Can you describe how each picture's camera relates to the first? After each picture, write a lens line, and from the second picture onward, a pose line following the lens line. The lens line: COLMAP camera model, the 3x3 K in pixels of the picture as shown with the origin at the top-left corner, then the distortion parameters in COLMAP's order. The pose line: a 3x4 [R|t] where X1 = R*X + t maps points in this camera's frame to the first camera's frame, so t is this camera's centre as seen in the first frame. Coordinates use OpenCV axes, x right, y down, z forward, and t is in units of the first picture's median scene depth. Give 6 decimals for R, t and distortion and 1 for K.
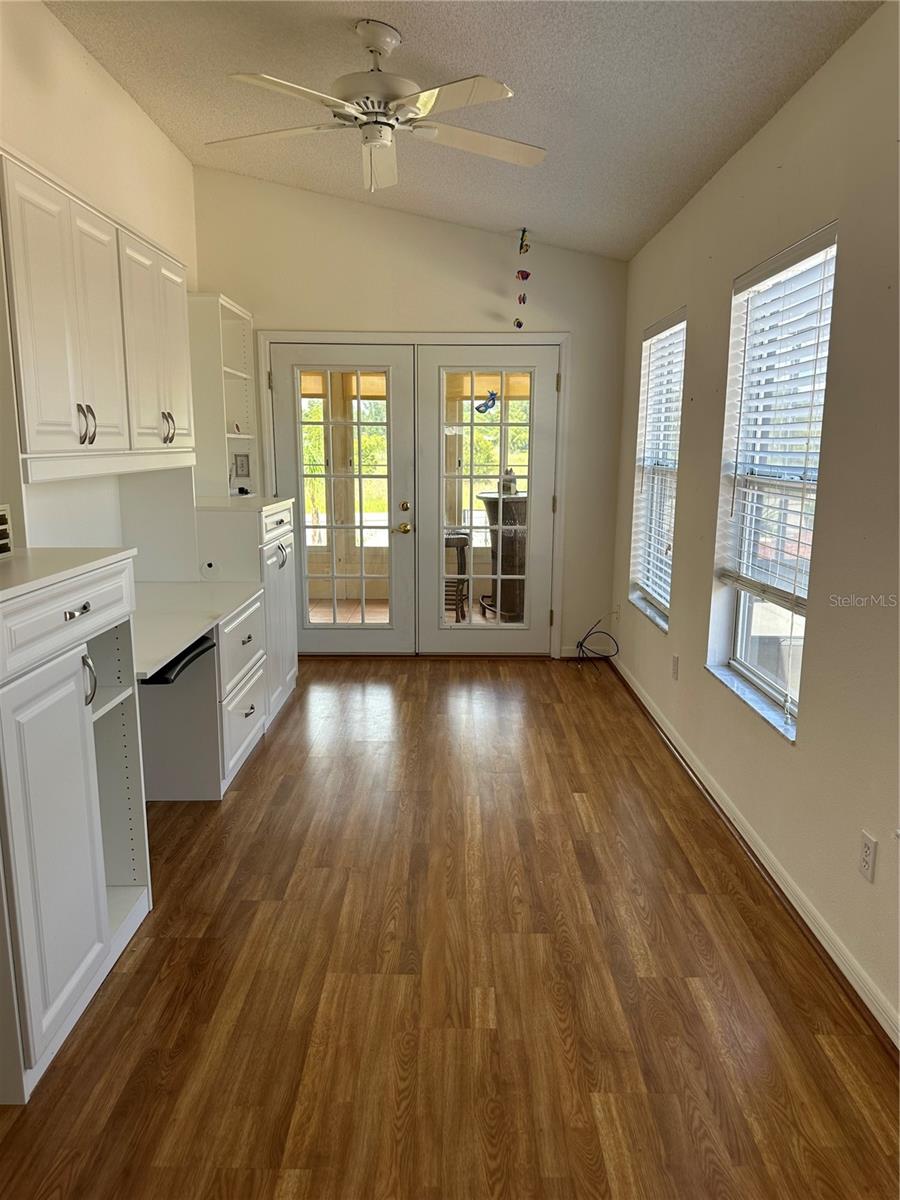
lens RADIAL K [[857.7, 0, 448.9], [0, 857.7, 600.4], [0, 0, 1]] dist [0.067115, -0.070102]
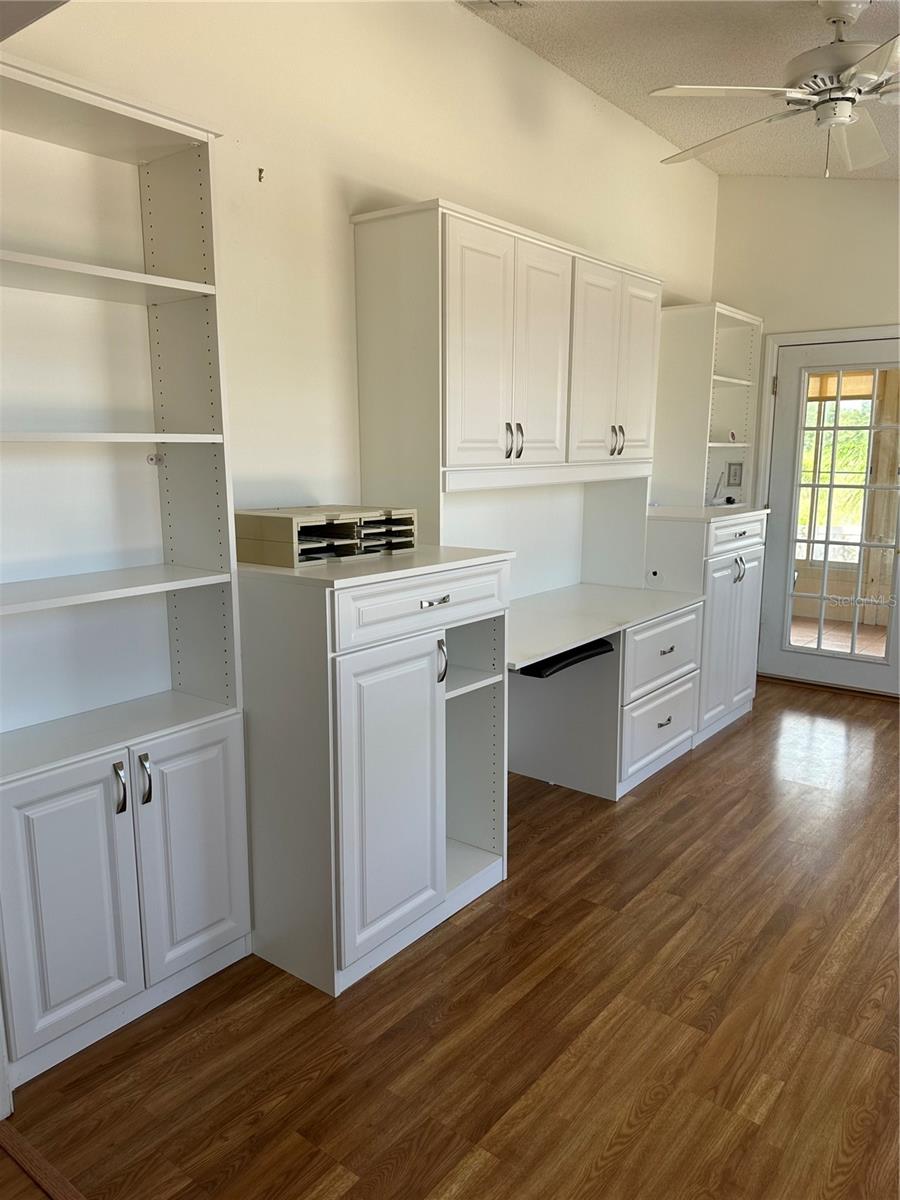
lens RADIAL K [[857.7, 0, 449.9], [0, 857.7, 595.9], [0, 0, 1]] dist [0.067115, -0.070102]
pose [[0.790871, 0.096236, -0.604368, 0.215649], [-0.103951, 0.994332, 0.022302, -0.017141], [0.603089, 0.045186, 0.796393, 0.068208]]
